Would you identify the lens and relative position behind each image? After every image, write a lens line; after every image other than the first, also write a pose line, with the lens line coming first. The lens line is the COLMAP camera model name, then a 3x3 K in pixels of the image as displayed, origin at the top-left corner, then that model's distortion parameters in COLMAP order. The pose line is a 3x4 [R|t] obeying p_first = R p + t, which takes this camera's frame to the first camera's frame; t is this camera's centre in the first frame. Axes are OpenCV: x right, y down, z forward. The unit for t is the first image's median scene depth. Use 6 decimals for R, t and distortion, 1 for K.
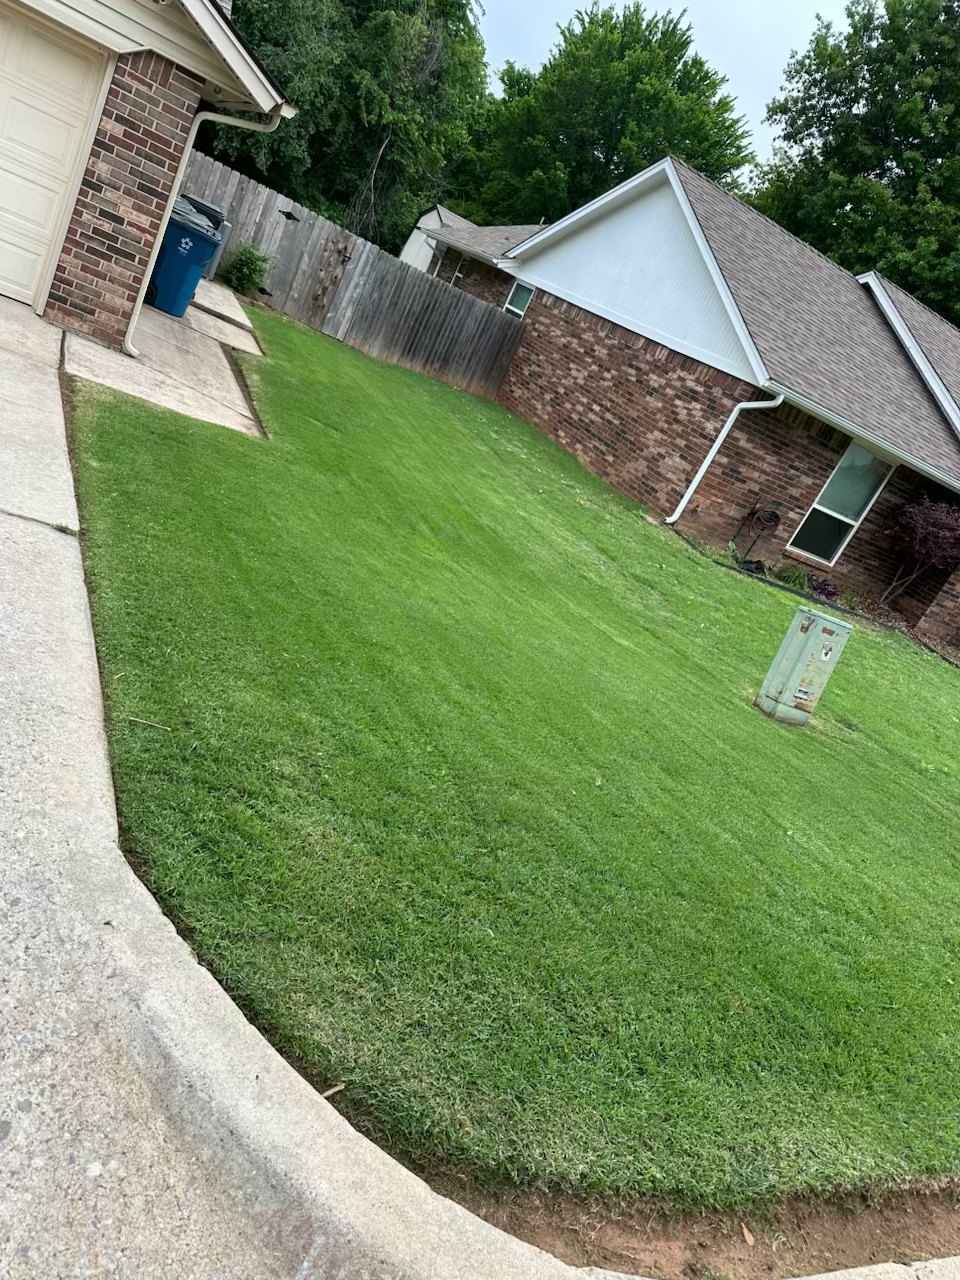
lens RADIAL K [[937.4, 0, 480.0], [0, 937.4, 640.0], [0, 0, 1]] dist [0.060538, -0.095001]
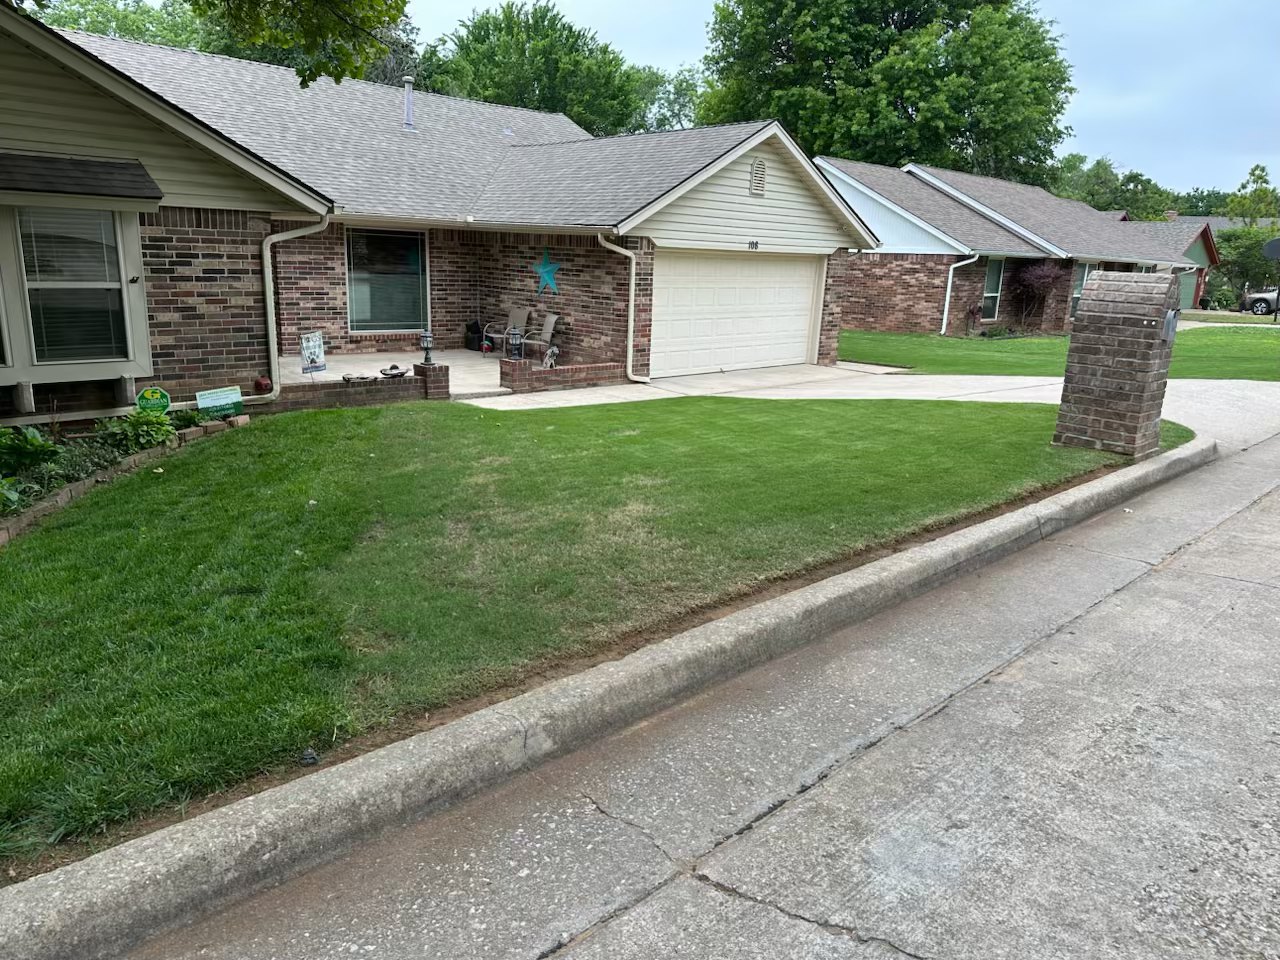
lens RADIAL K [[937.4, 0, 640.0], [0, 937.4, 480.0], [0, 0, 1]] dist [0.060538, -0.095001]
pose [[0.847482, -0.469793, 0.247121, -0.907380], [0.474996, 0.878983, 0.042043, -0.229919], [-0.236966, 0.081751, 0.968072, -0.674498]]
